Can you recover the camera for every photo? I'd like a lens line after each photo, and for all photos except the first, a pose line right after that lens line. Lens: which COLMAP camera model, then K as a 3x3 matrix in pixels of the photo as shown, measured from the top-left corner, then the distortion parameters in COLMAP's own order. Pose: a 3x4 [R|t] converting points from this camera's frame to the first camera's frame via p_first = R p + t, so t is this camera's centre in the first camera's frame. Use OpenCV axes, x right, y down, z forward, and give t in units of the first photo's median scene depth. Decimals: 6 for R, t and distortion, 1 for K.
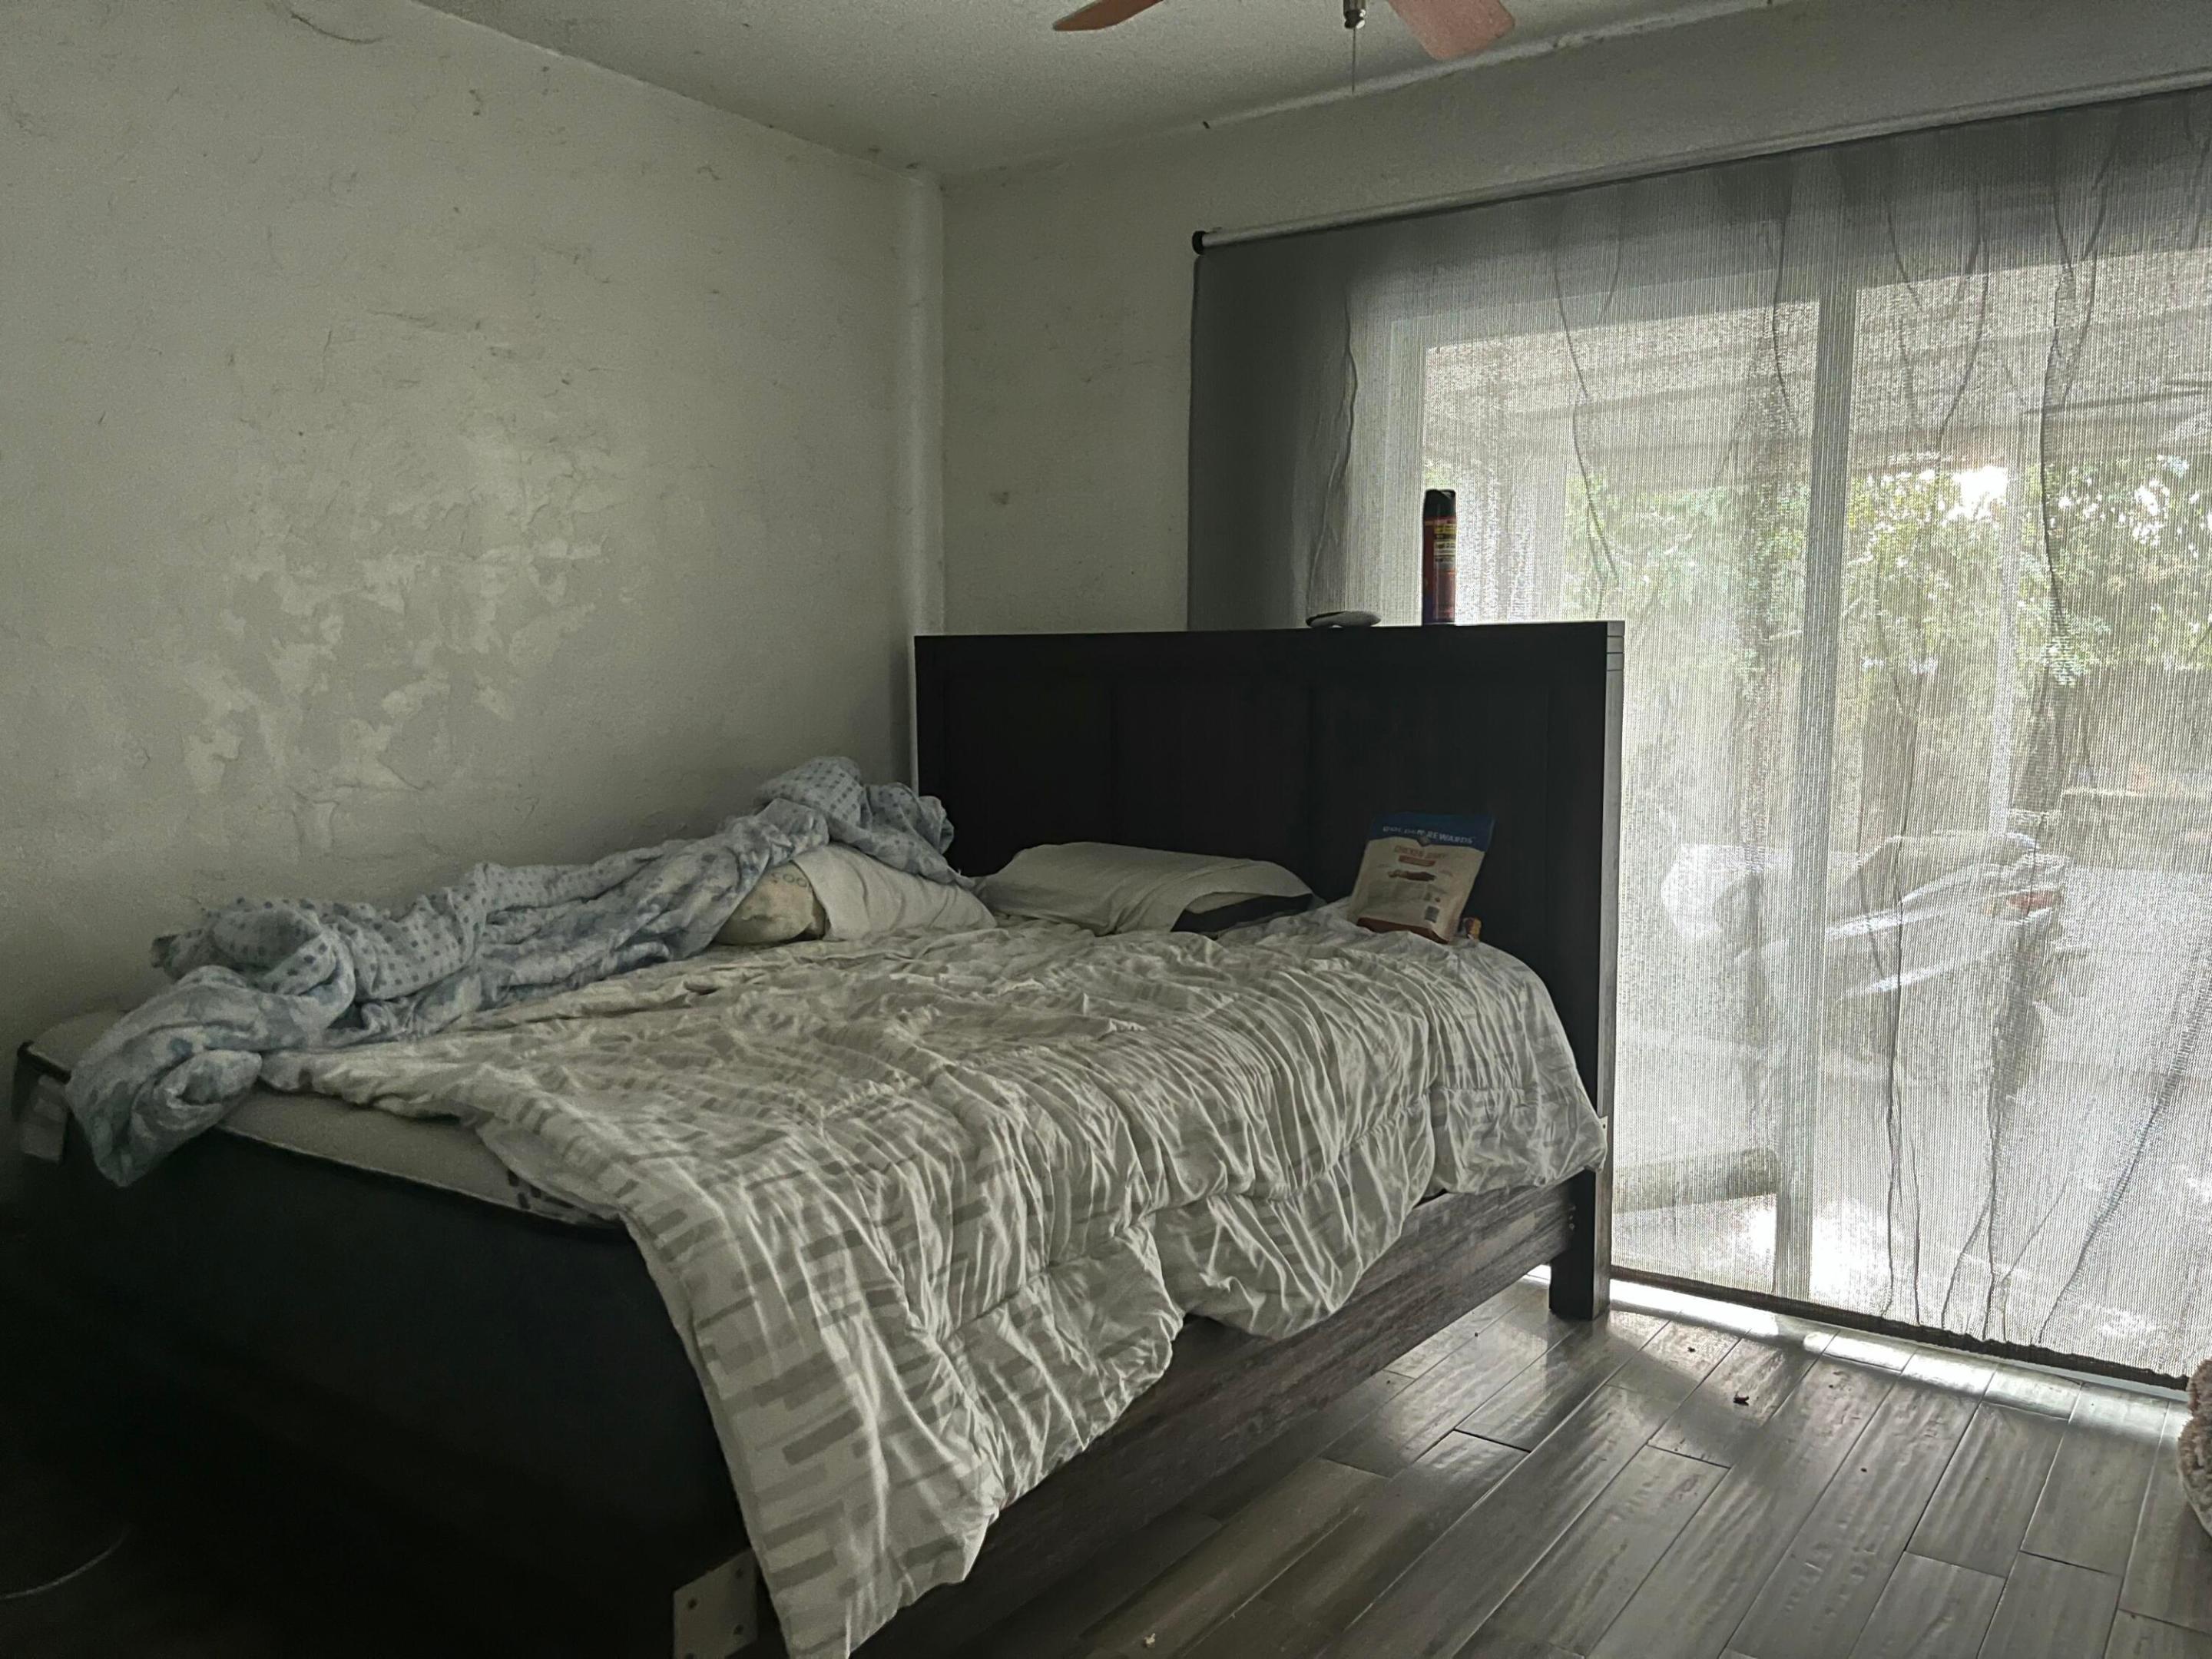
lens RADIAL K [[1697.4, 0, 1112.9], [0, 1697.4, 833.7], [0, 0, 1]] dist [0.035170, -0.020148]
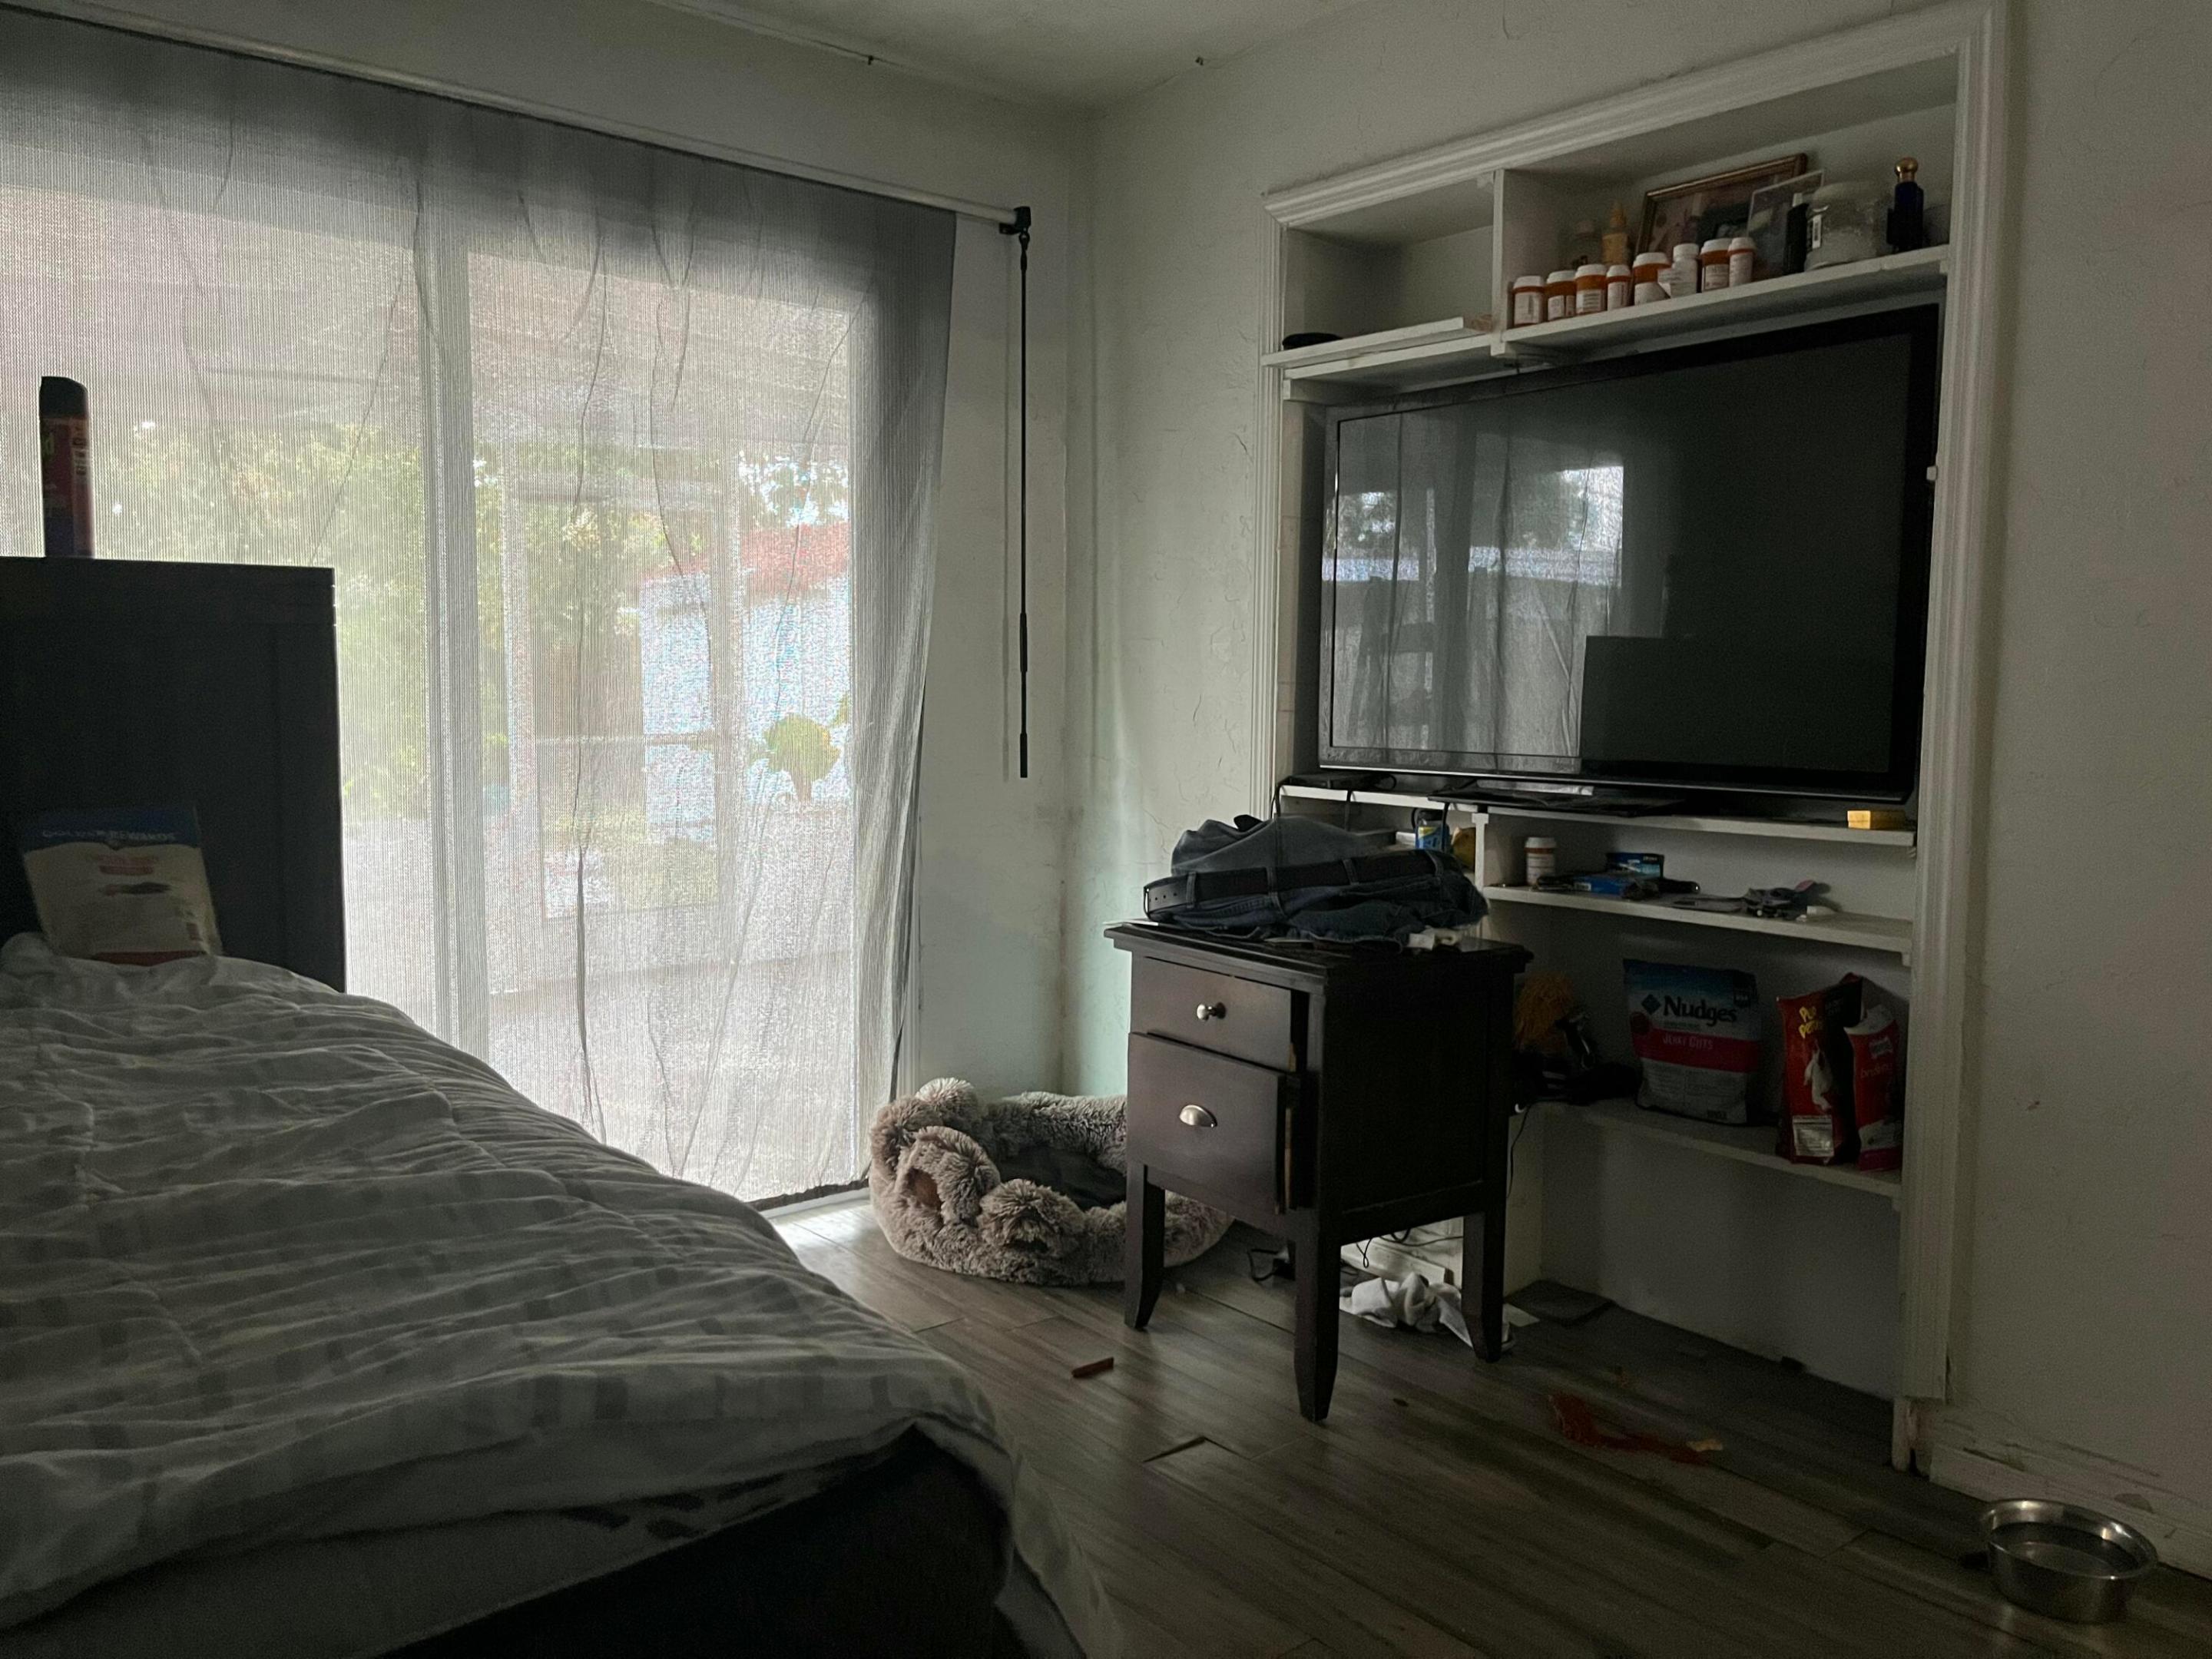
lens RADIAL K [[1697.4, 0, 1112.3], [0, 1697.4, 820.7], [0, 0, 1]] dist [0.035170, -0.020148]
pose [[0.235782, -0.090189, 0.967612, -0.674929], [0.079280, 0.994150, 0.073344, -0.039595], [-0.968567, 0.059419, 0.241553, 0.567450]]
